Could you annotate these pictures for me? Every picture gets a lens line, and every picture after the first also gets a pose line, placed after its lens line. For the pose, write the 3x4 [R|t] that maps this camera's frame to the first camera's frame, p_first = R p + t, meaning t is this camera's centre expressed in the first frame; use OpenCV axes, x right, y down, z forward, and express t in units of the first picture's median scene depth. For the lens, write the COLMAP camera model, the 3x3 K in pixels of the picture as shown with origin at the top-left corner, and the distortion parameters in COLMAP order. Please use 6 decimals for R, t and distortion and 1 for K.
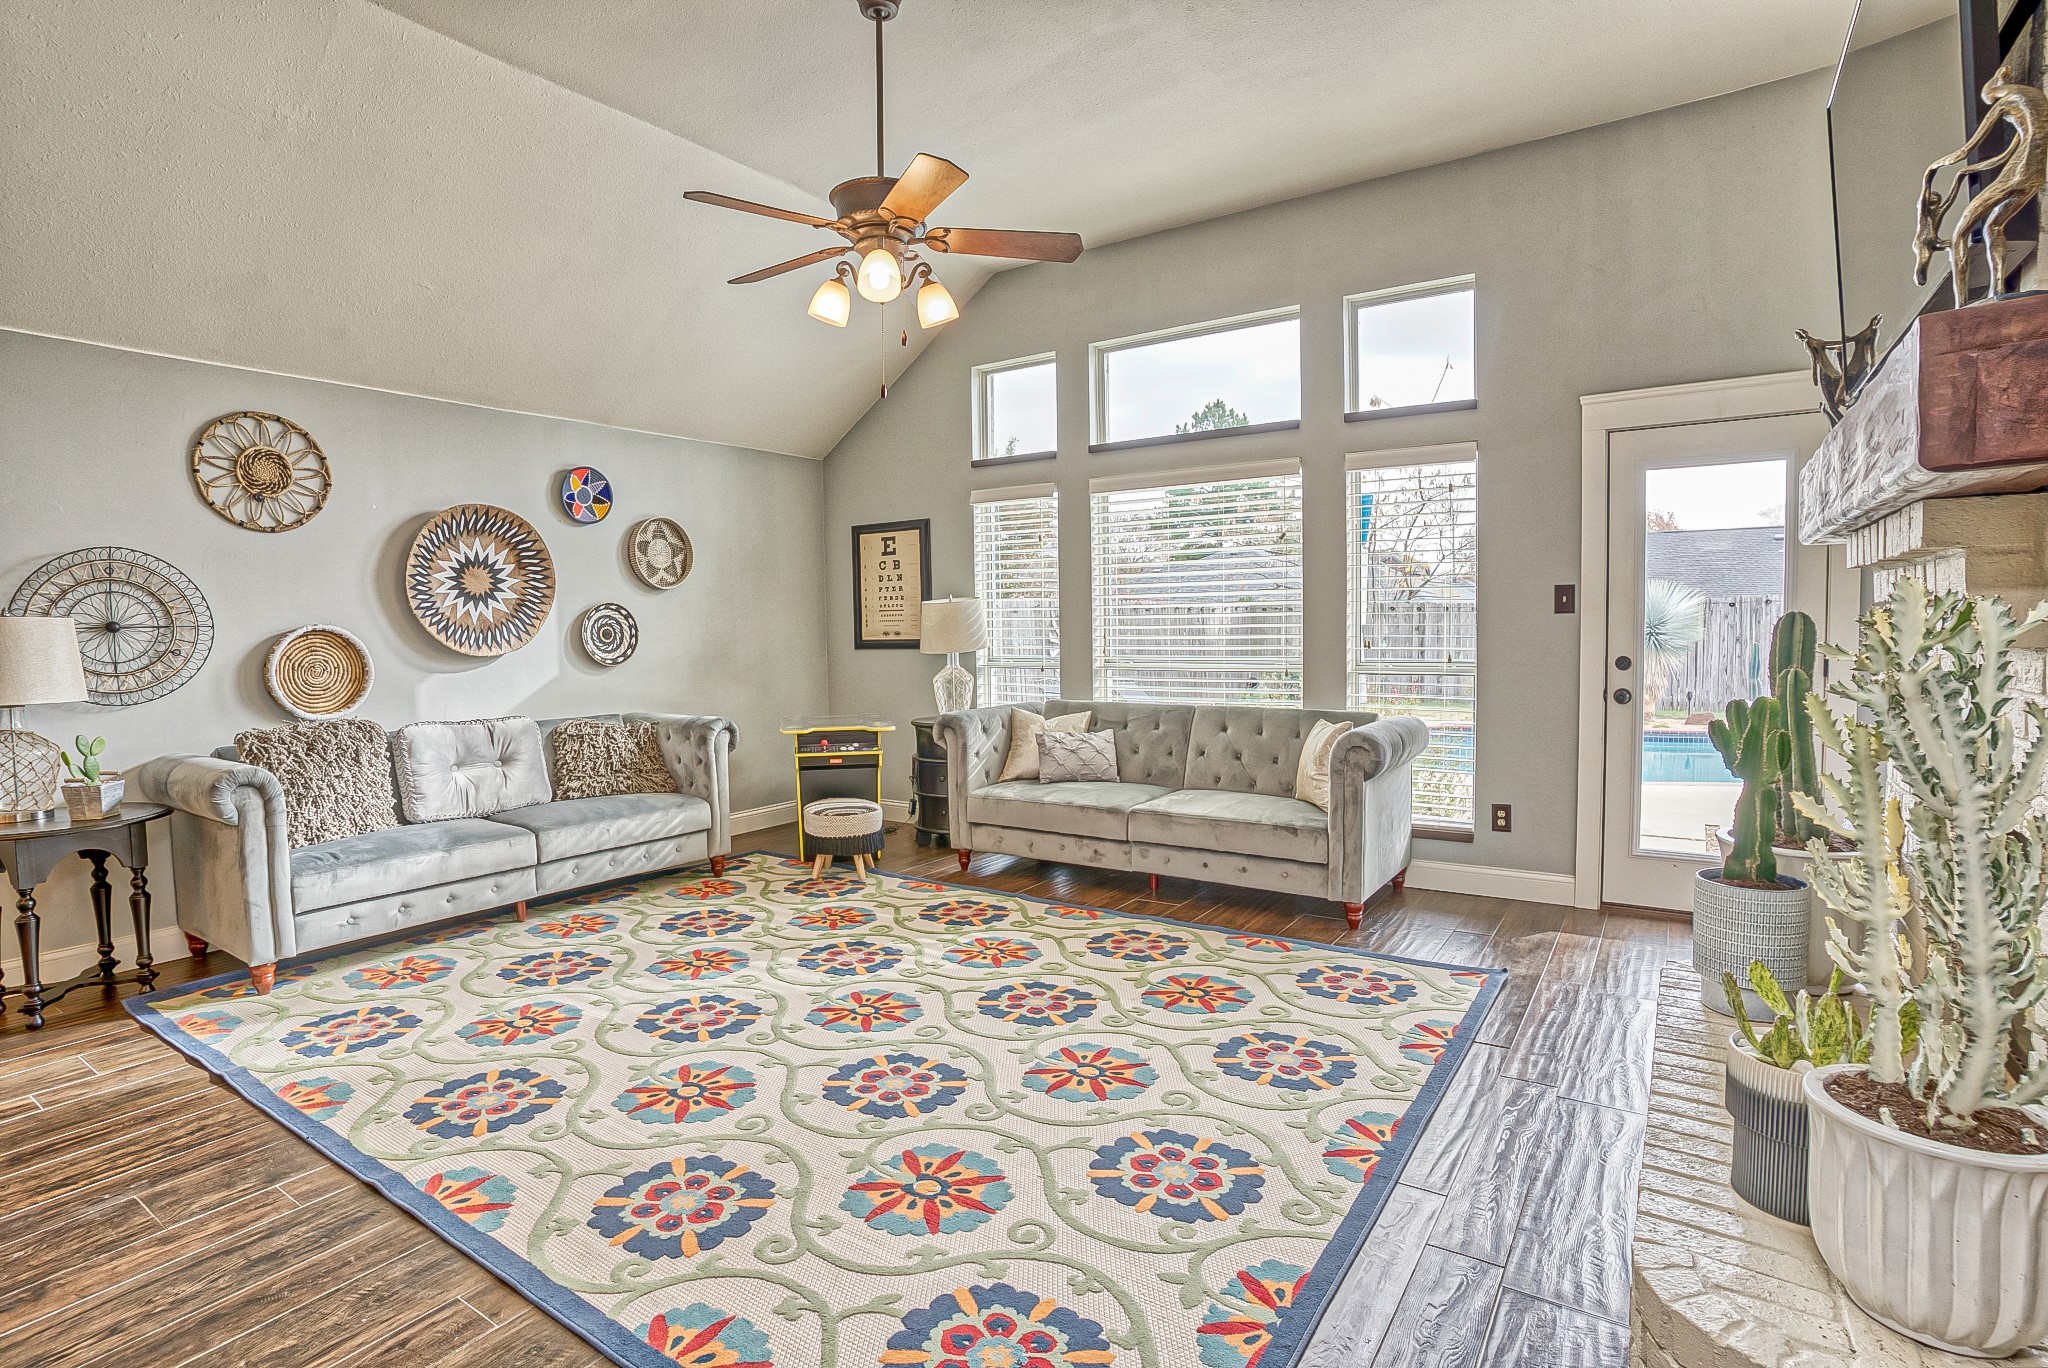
lens RADIAL K [[1005.2, 0, 1019.7], [0, 1005.2, 677.3], [0, 0, 1]] dist [-0.081084, 0.039720]
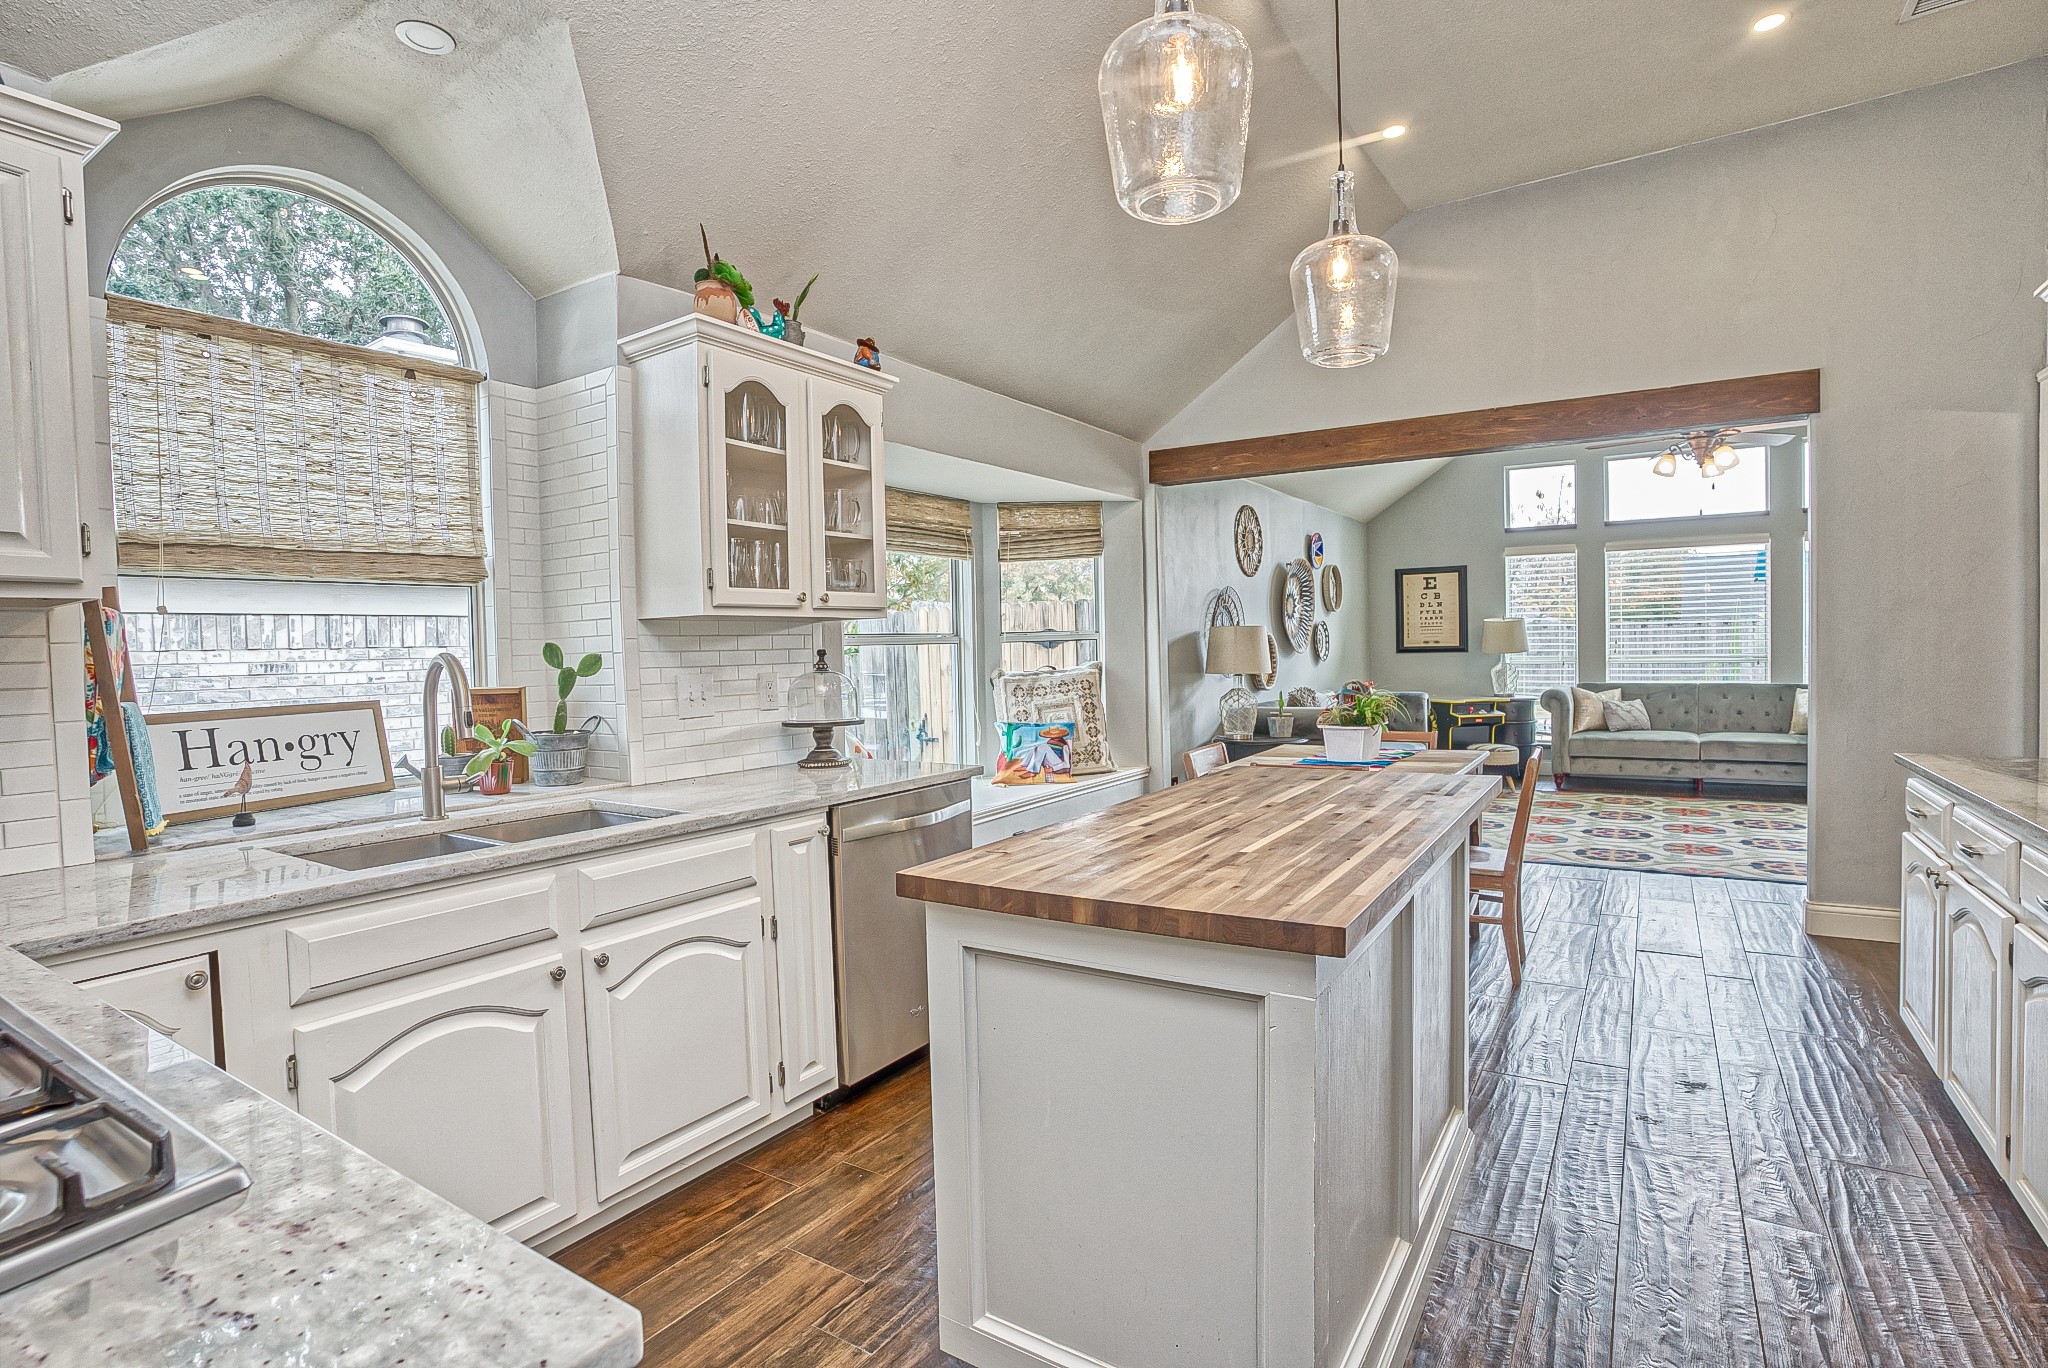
lens RADIAL K [[1005.2, 0, 1019.7], [0, 1005.2, 677.3], [0, 0, 1]] dist [-0.081084, 0.039720]
pose [[0.999726, -0.005749, 0.022675, -1.211380], [0.006282, 0.999704, -0.023491, 0.061388], [-0.022533, 0.023627, 0.999467, -0.706838]]
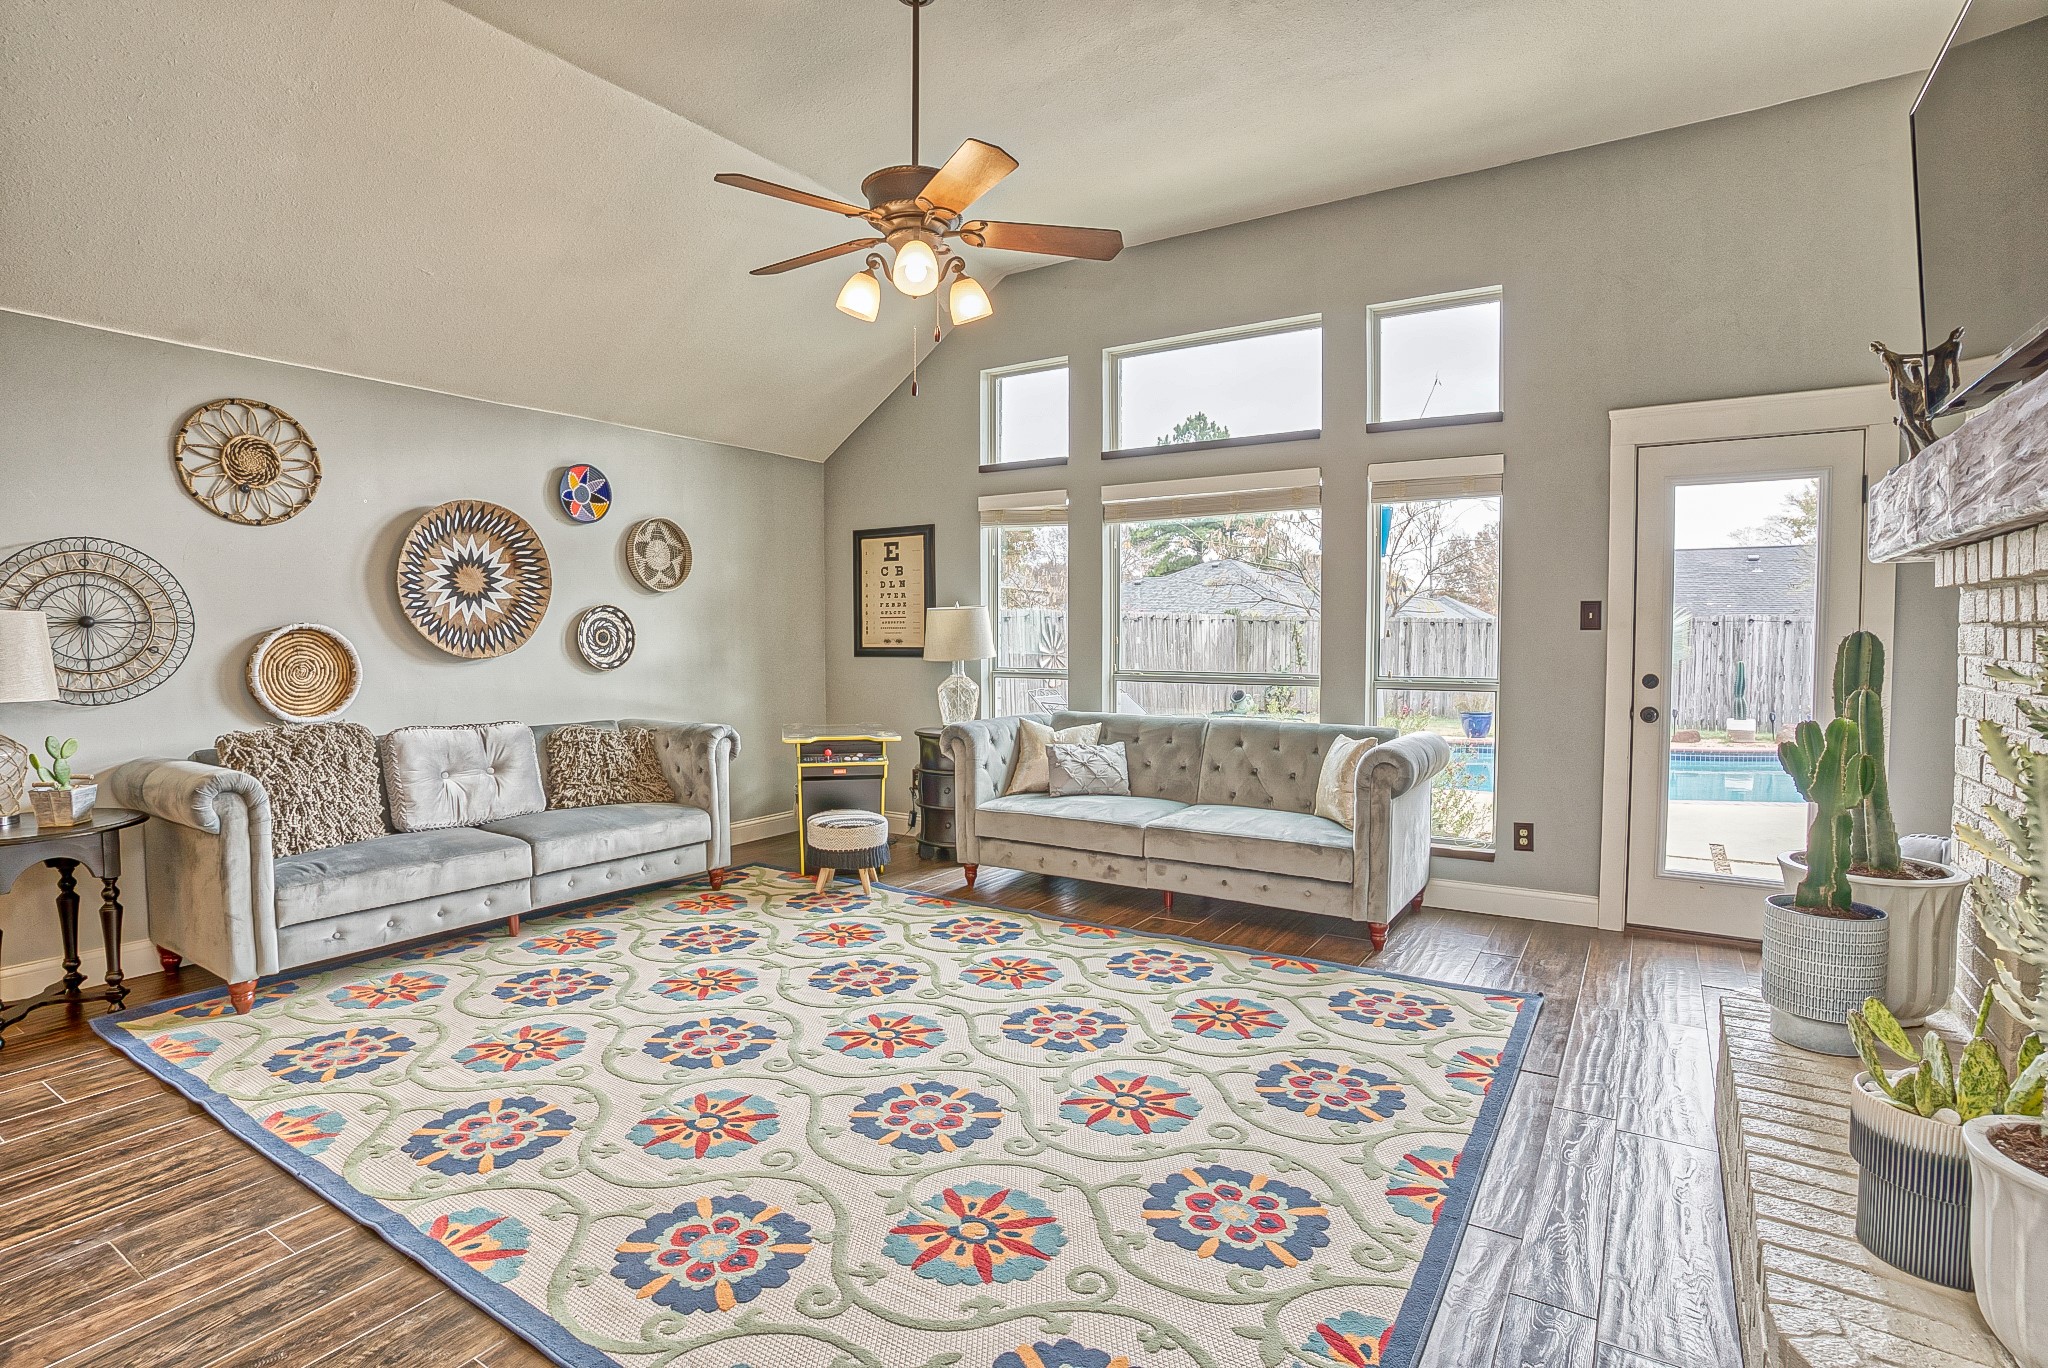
lens RADIAL K [[1006.1, 0, 1019.7], [0, 1006.1, 676.6], [0, 0, 1]] dist [-0.080274, 0.037787]
pose [[0.999622, 0.013269, 0.024085, -0.043335], [-0.013023, 0.999862, -0.010331, -0.000682], [-0.024219, 0.010013, 0.999657, 0.030381]]
